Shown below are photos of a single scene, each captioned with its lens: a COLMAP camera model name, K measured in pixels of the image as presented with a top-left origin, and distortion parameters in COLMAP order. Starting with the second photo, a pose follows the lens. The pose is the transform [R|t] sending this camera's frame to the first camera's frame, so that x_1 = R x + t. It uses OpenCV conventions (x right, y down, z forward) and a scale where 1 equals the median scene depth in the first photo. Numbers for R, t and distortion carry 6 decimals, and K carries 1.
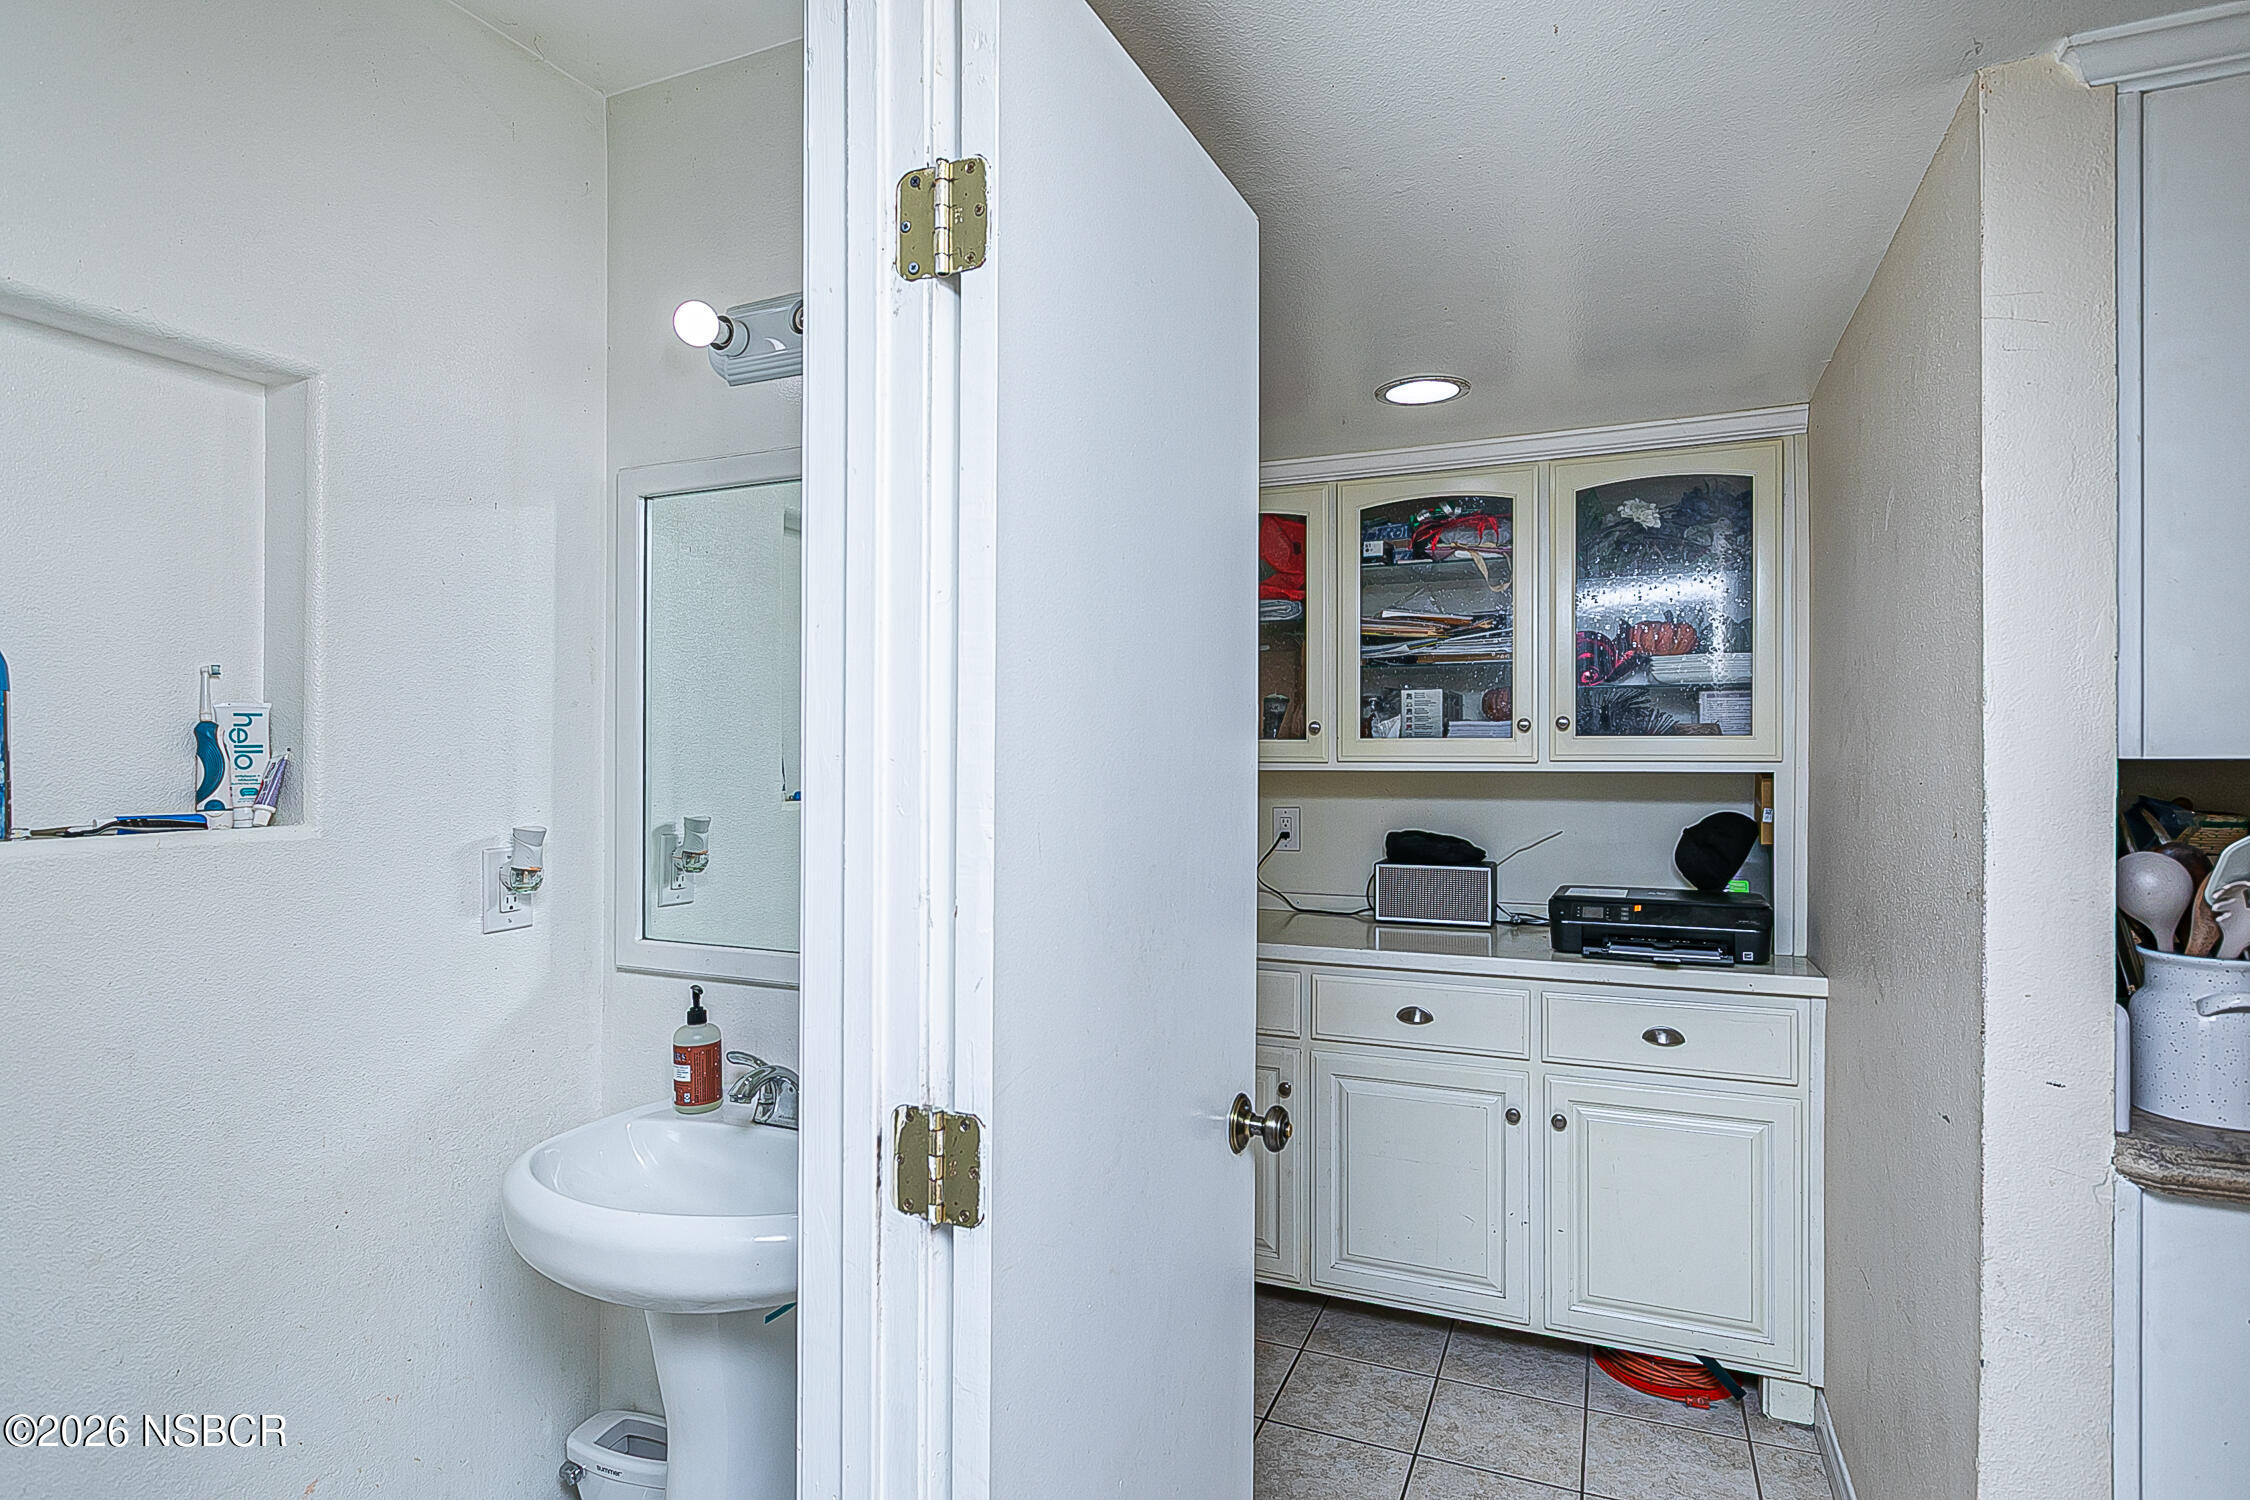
lens RADIAL K [[1138.3, 0, 1129.3], [0, 1138.3, 760.9], [0, 0, 1]] dist [-0.000805, 0.000702]
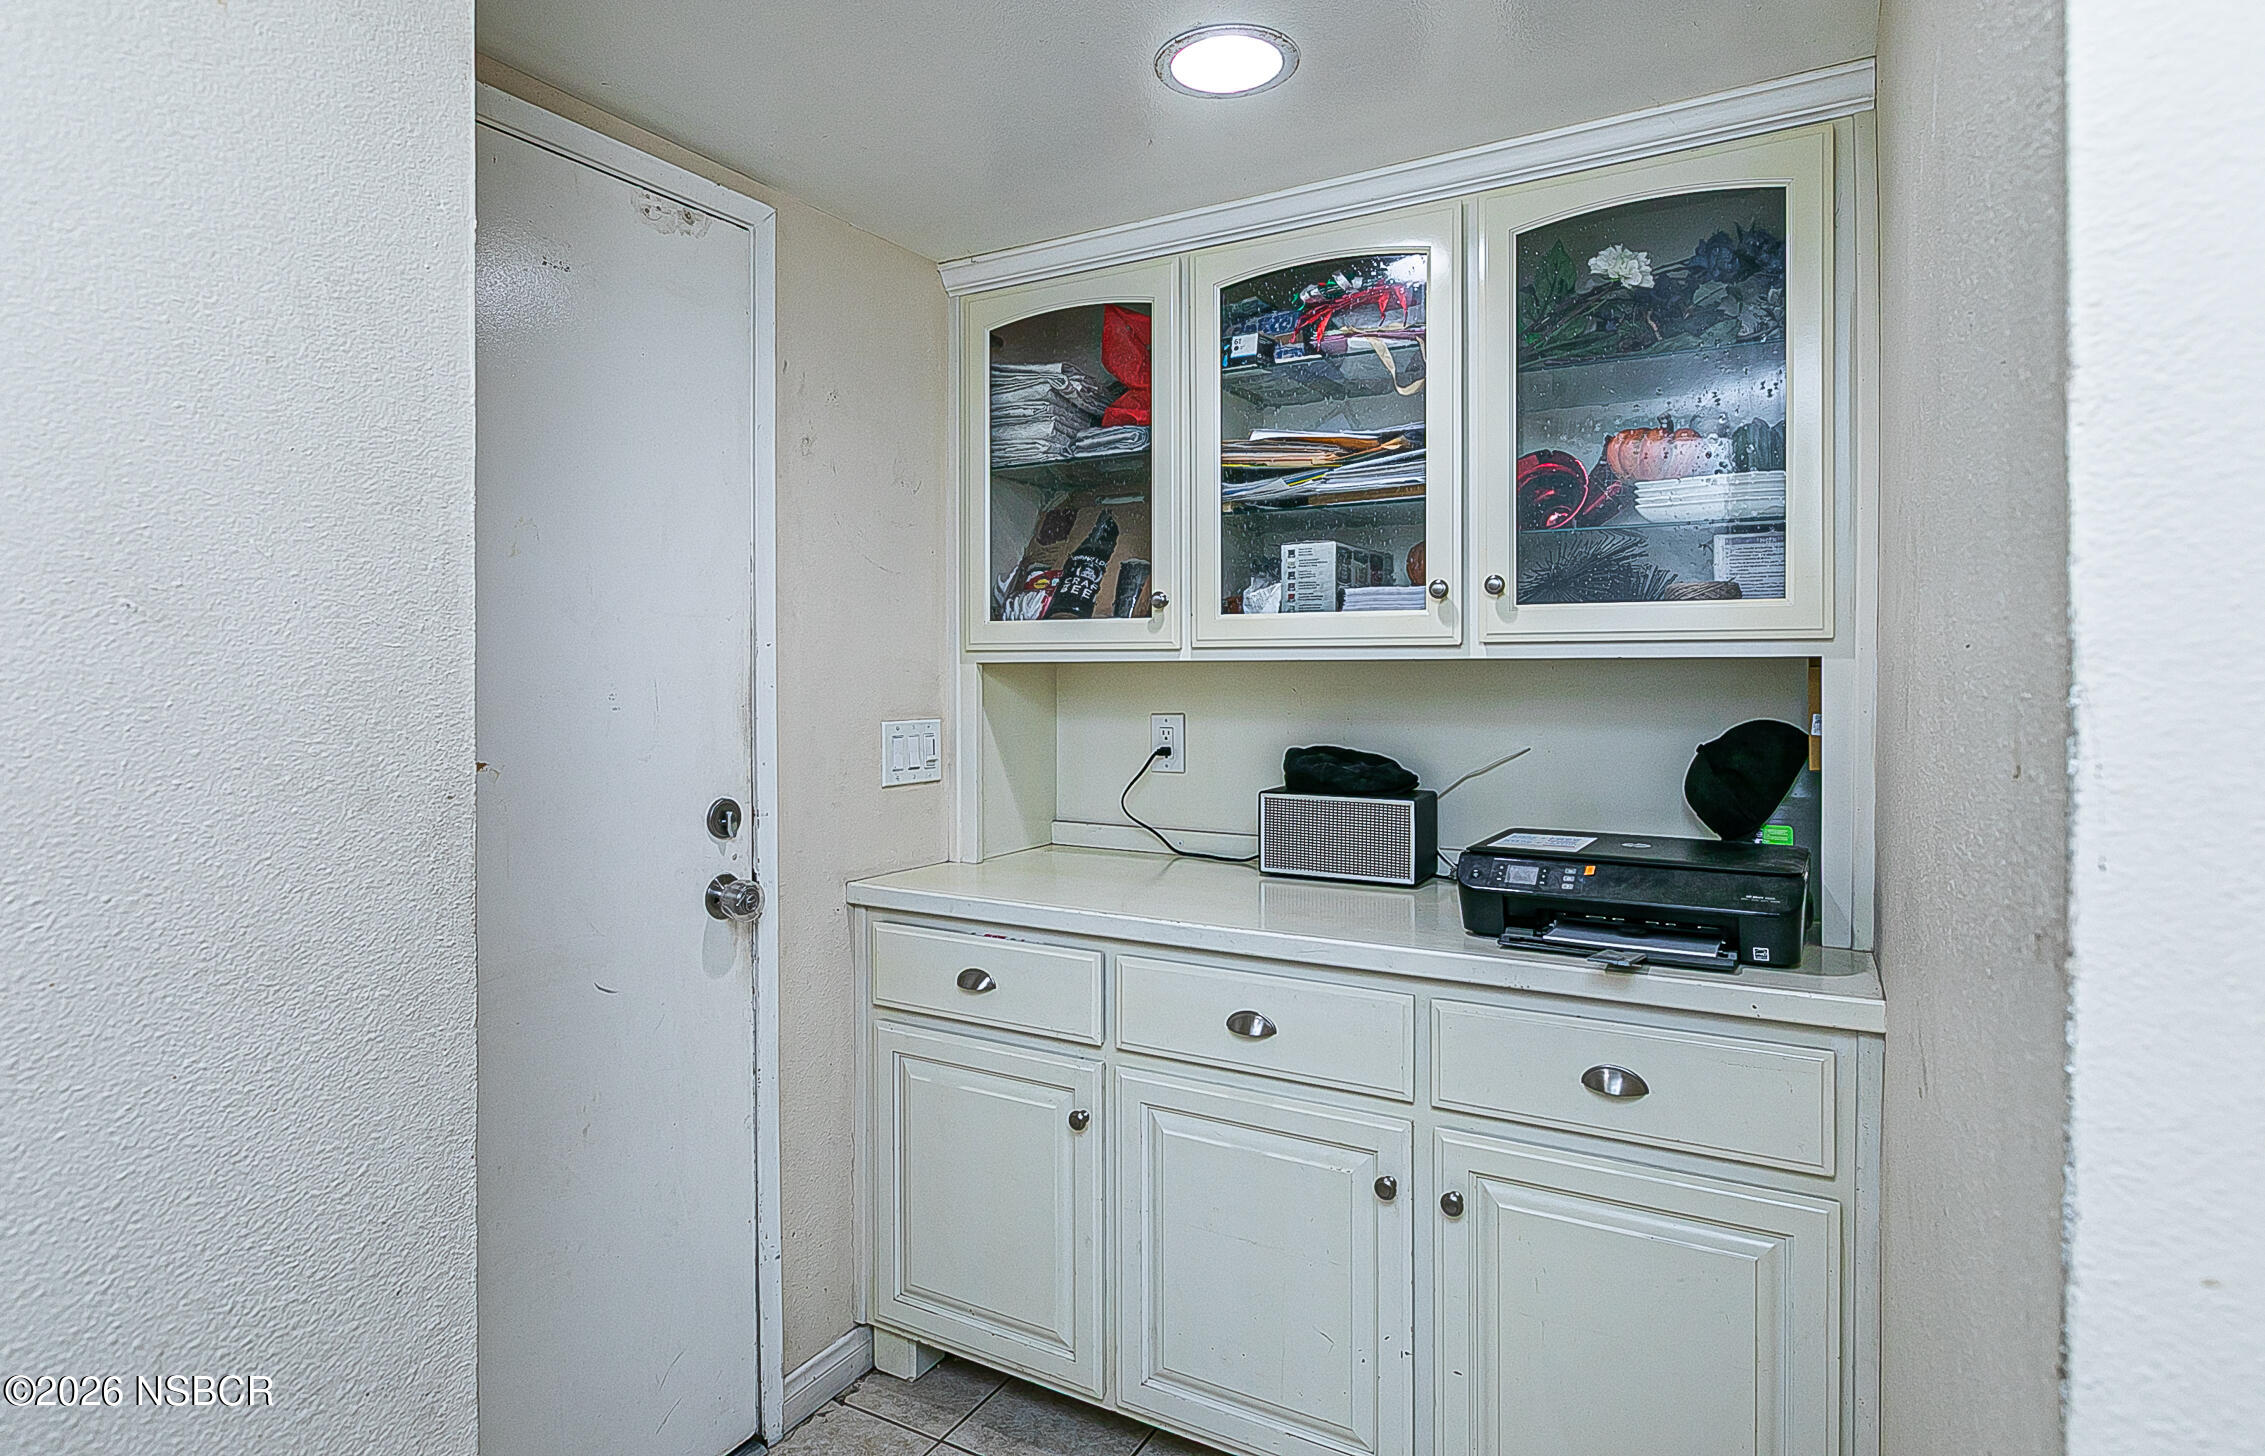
lens RADIAL K [[1160.0, 0, 1130.2], [0, 1160.0, 677.3], [0, 0, 1]] dist [-0.005593, -0.000505]
pose [[0.993073, -0.003544, -0.117443, 0.234182], [0.004140, 0.999980, 0.004829, 0.015326], [0.117423, -0.005282, 0.993068, 0.286477]]
